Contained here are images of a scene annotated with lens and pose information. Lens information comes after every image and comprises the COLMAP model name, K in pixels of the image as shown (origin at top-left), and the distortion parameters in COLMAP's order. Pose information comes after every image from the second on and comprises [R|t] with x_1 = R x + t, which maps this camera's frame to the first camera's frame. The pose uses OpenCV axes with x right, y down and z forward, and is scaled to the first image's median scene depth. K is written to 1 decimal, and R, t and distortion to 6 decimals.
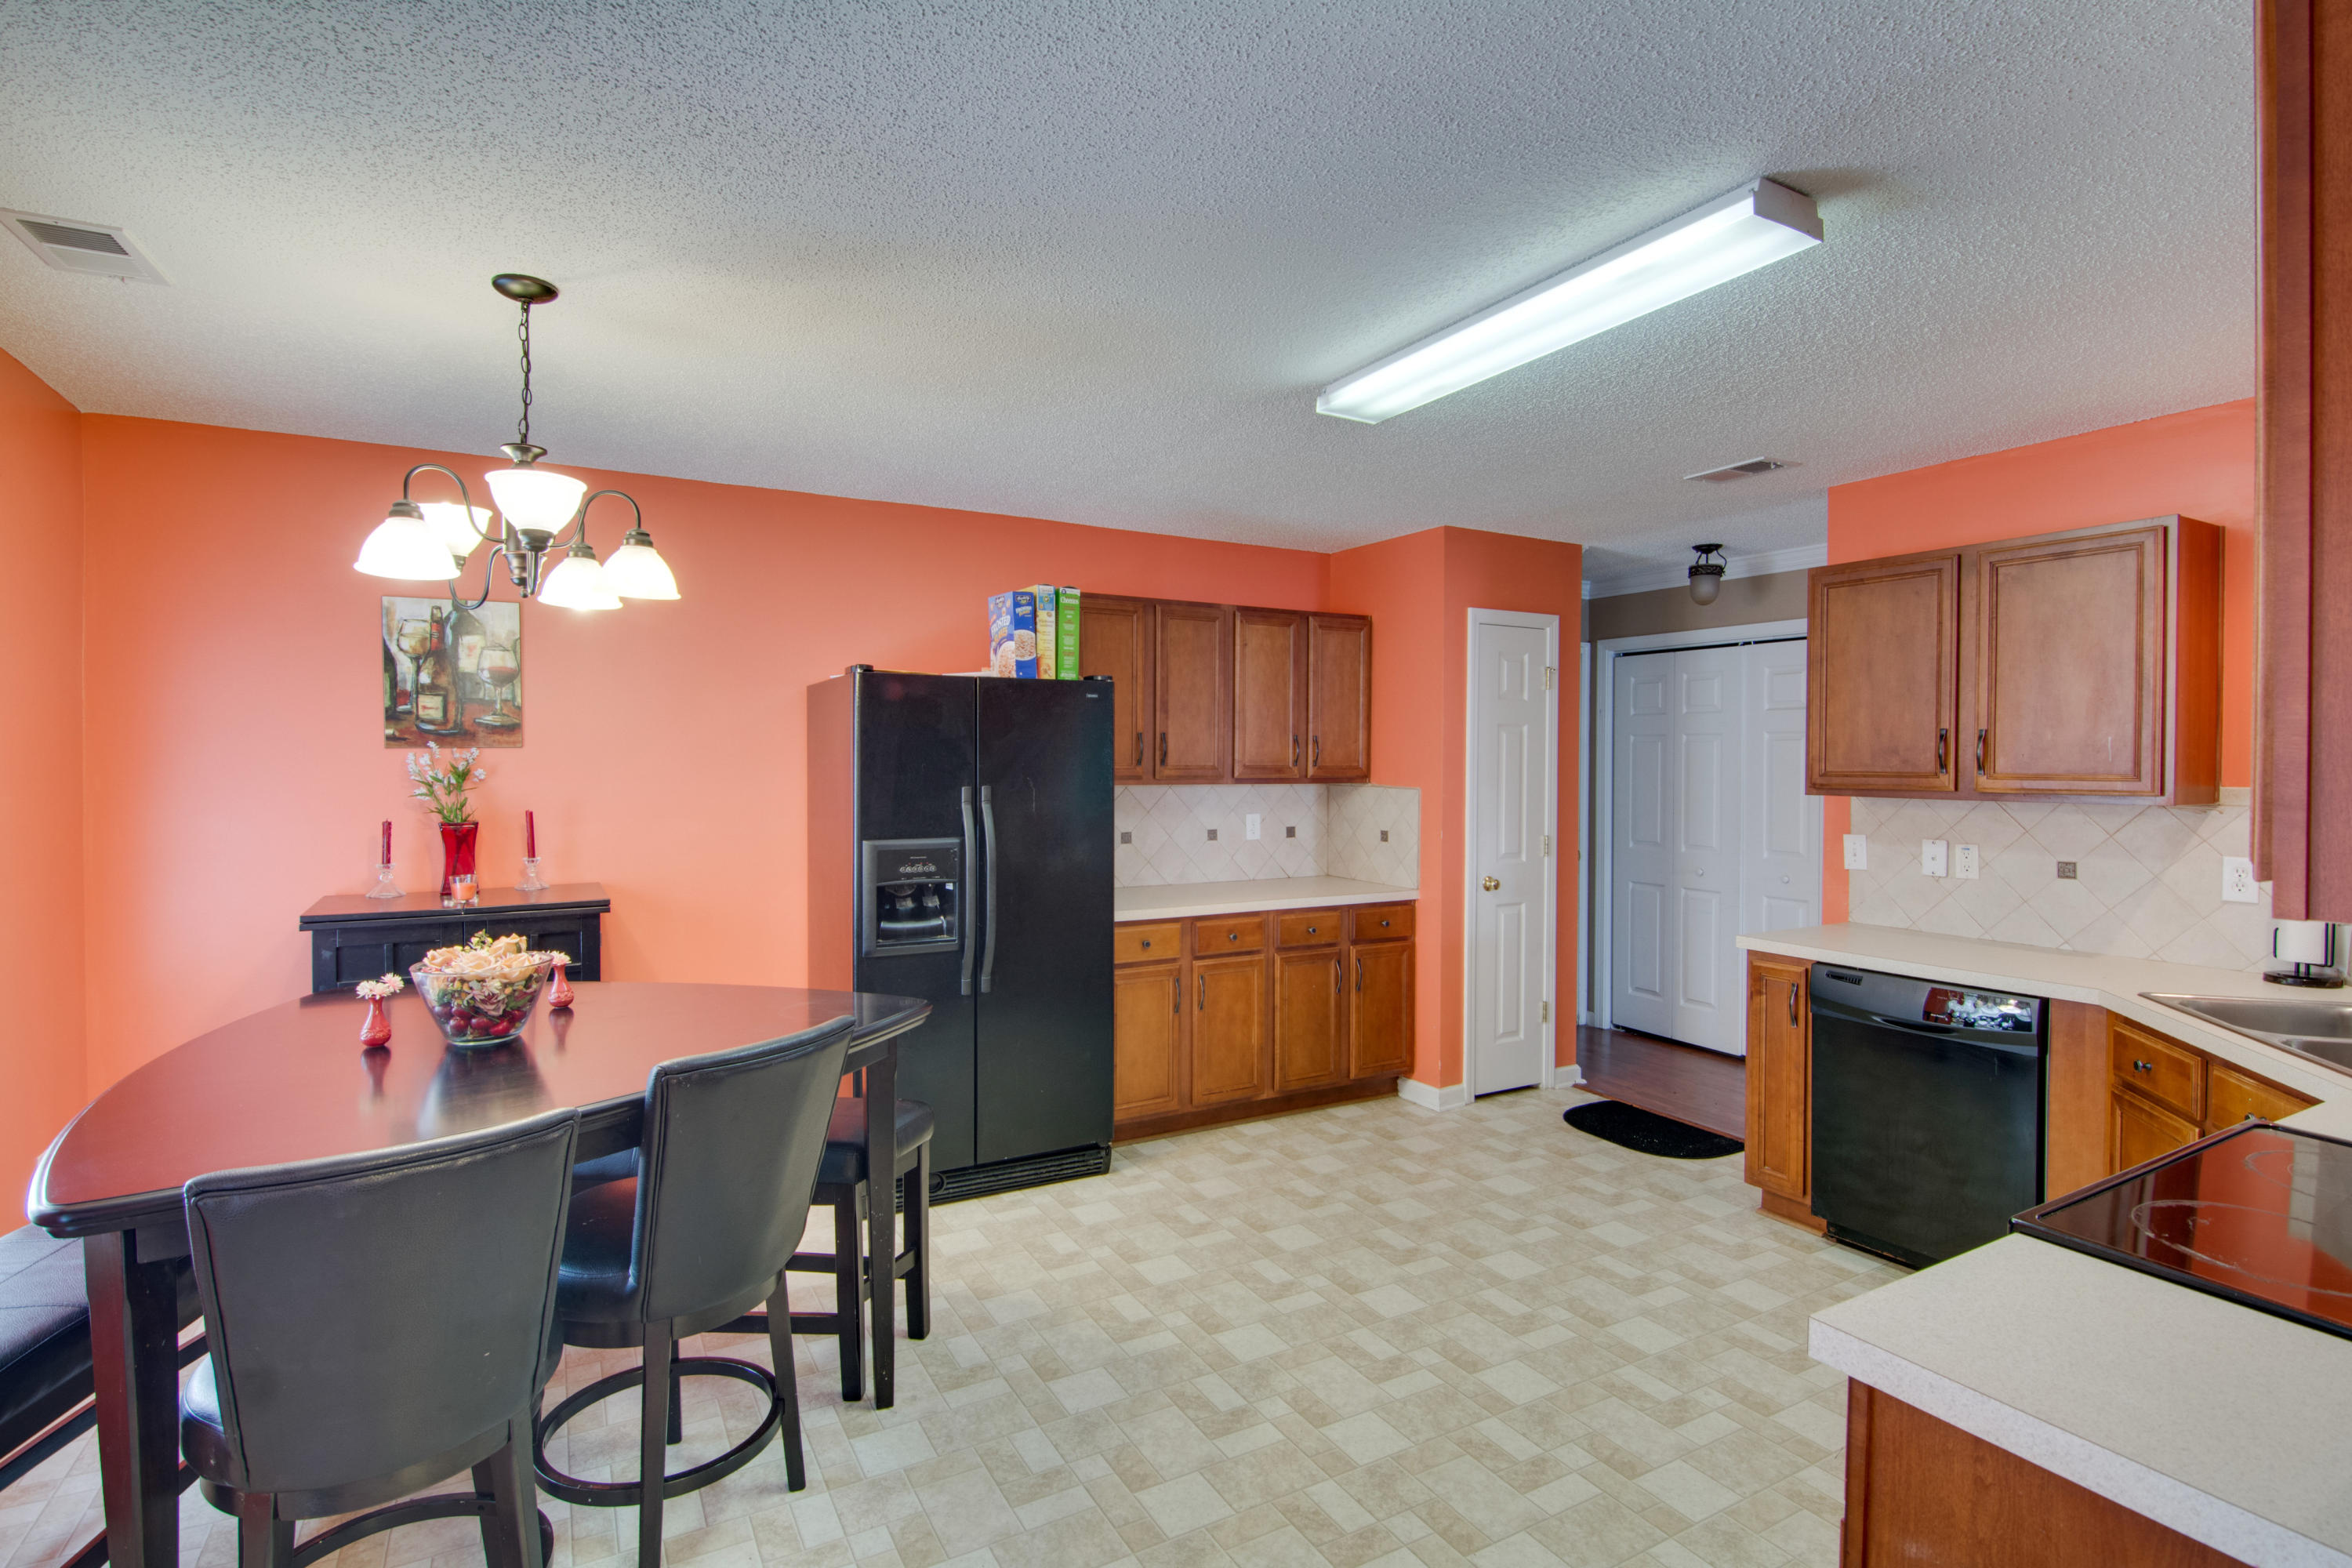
lens RADIAL K [[1156.3, 0, 1176.0], [0, 1156.3, 784.0], [0, 0, 1]] dist [0.010902, 0.000125]
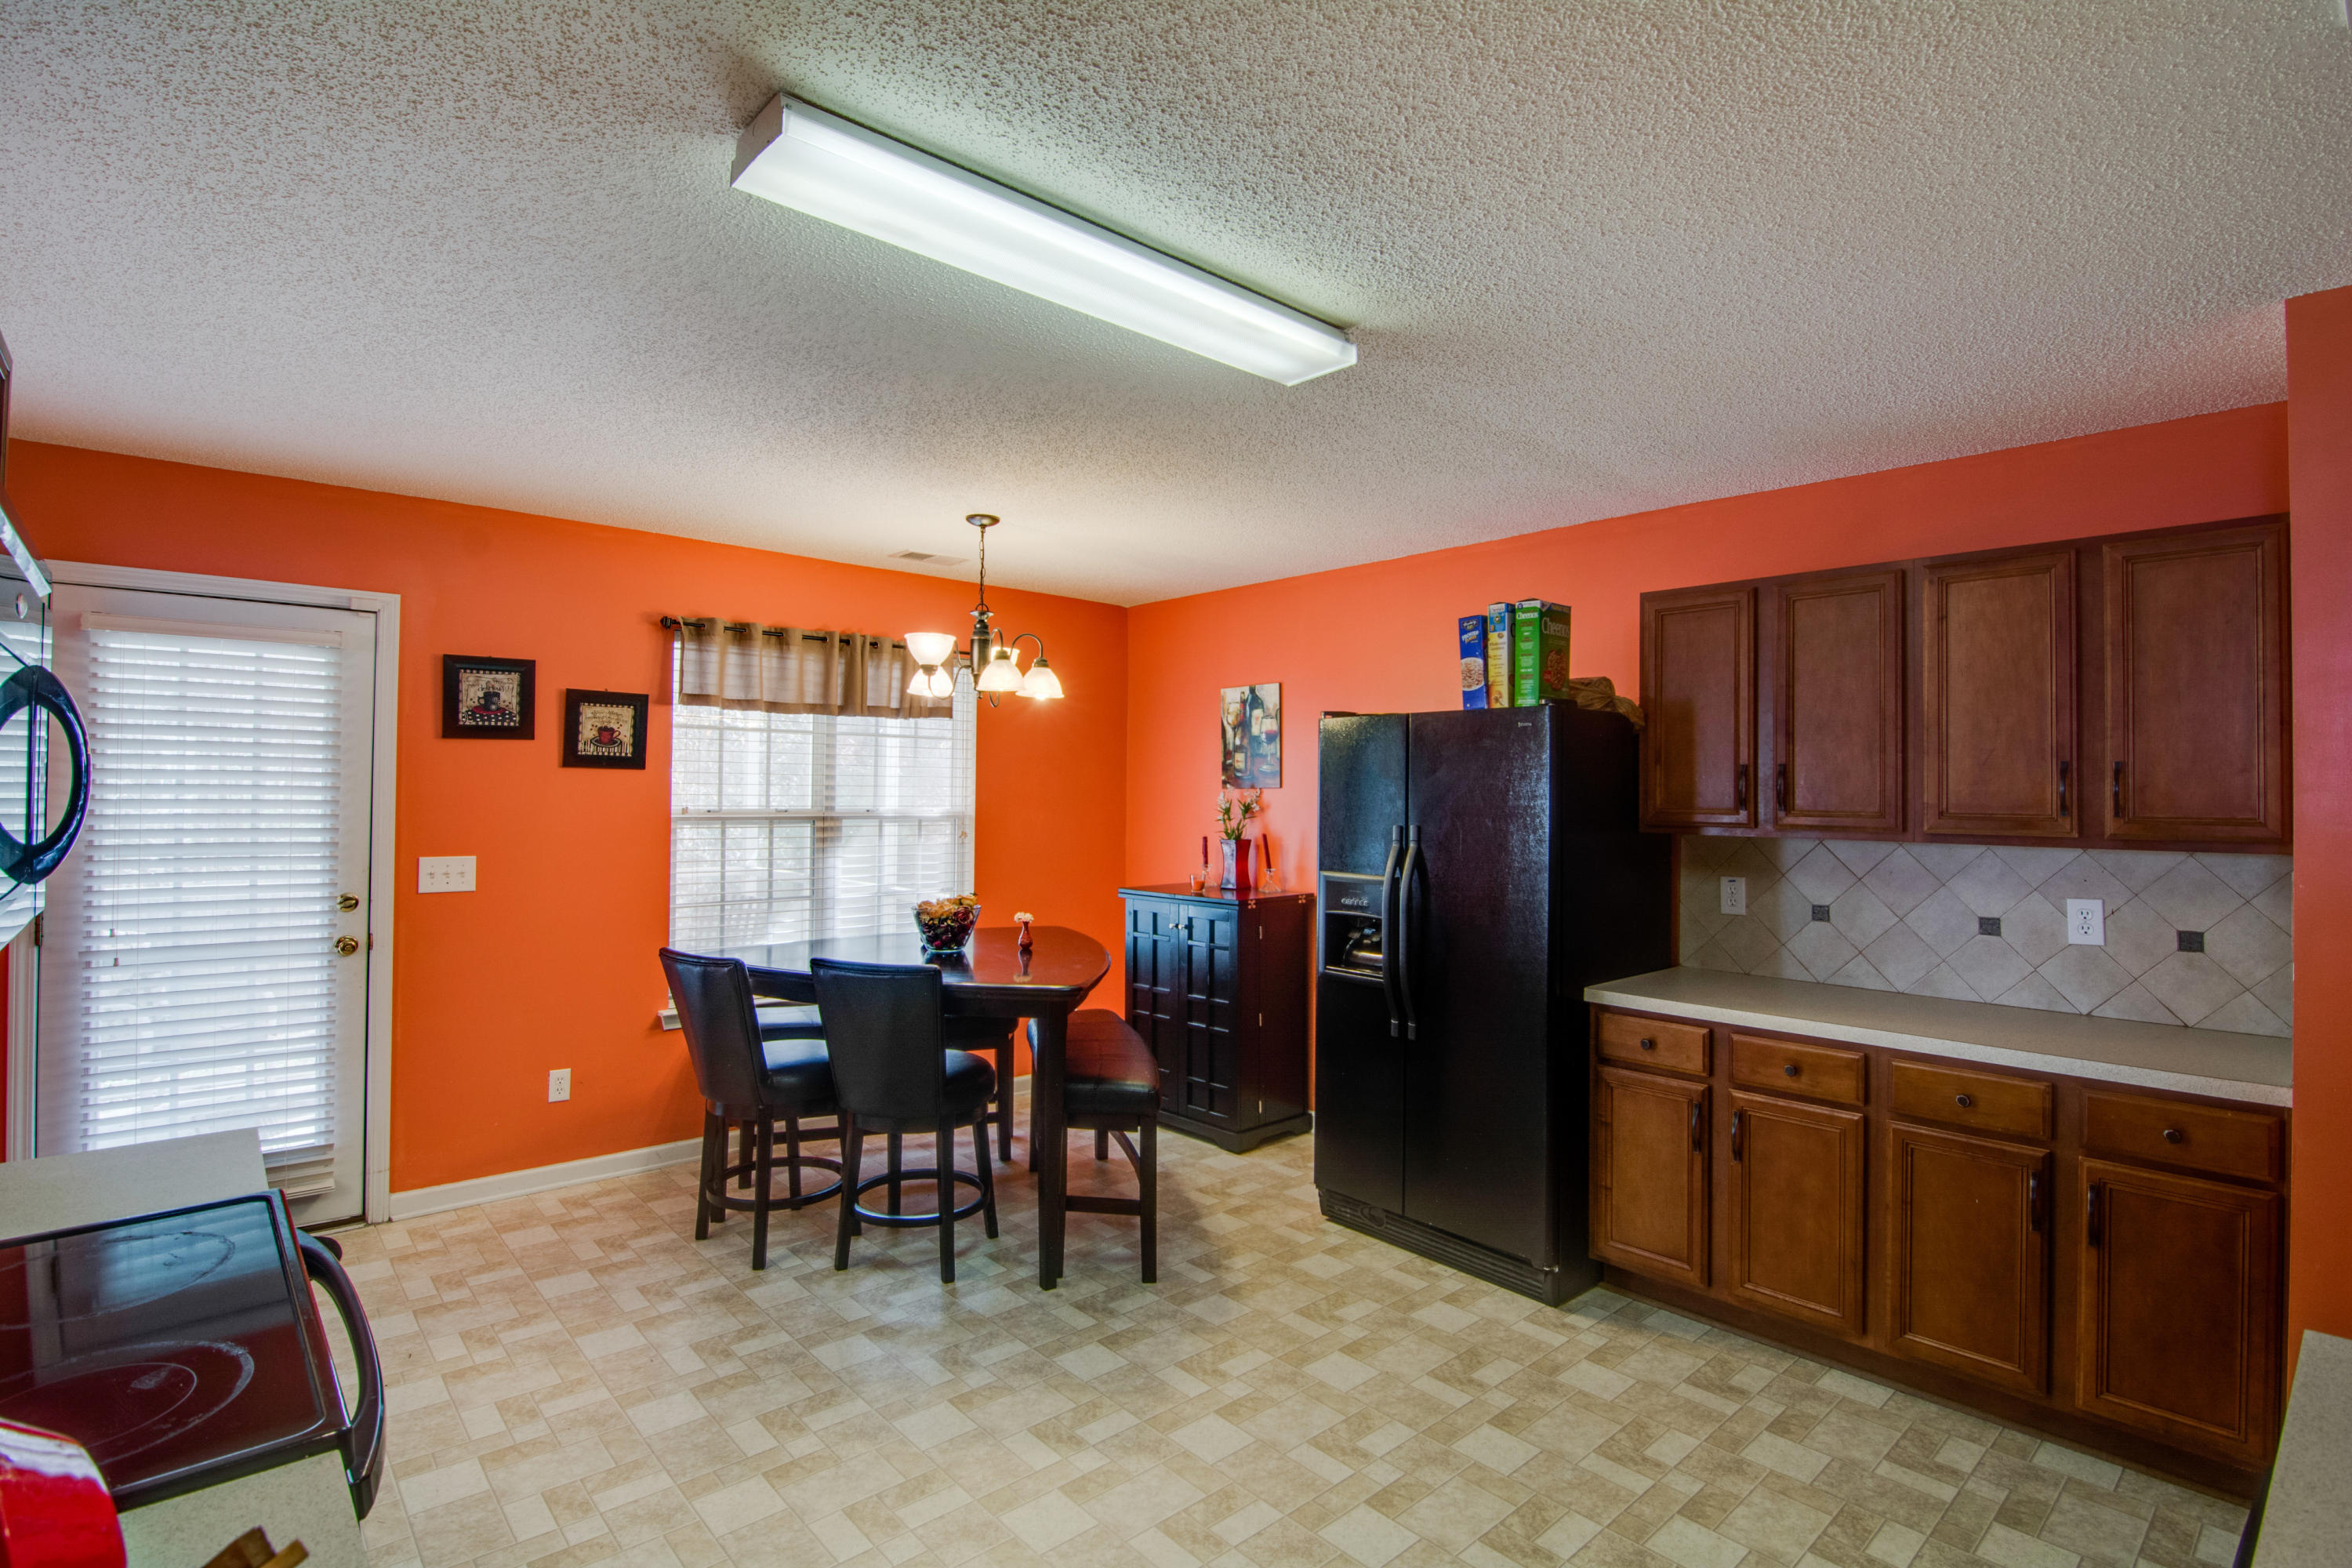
lens RADIAL K [[1215.6, 0, 1222.5], [0, 1215.6, 785.5], [0, 0, 1]] dist [-0.001993, -0.000476]
pose [[0.191029, -0.007905, -0.981553, 0.762022], [-0.031177, 0.999414, -0.014116, -0.011570], [0.981089, 0.033299, 0.190670, 0.613787]]
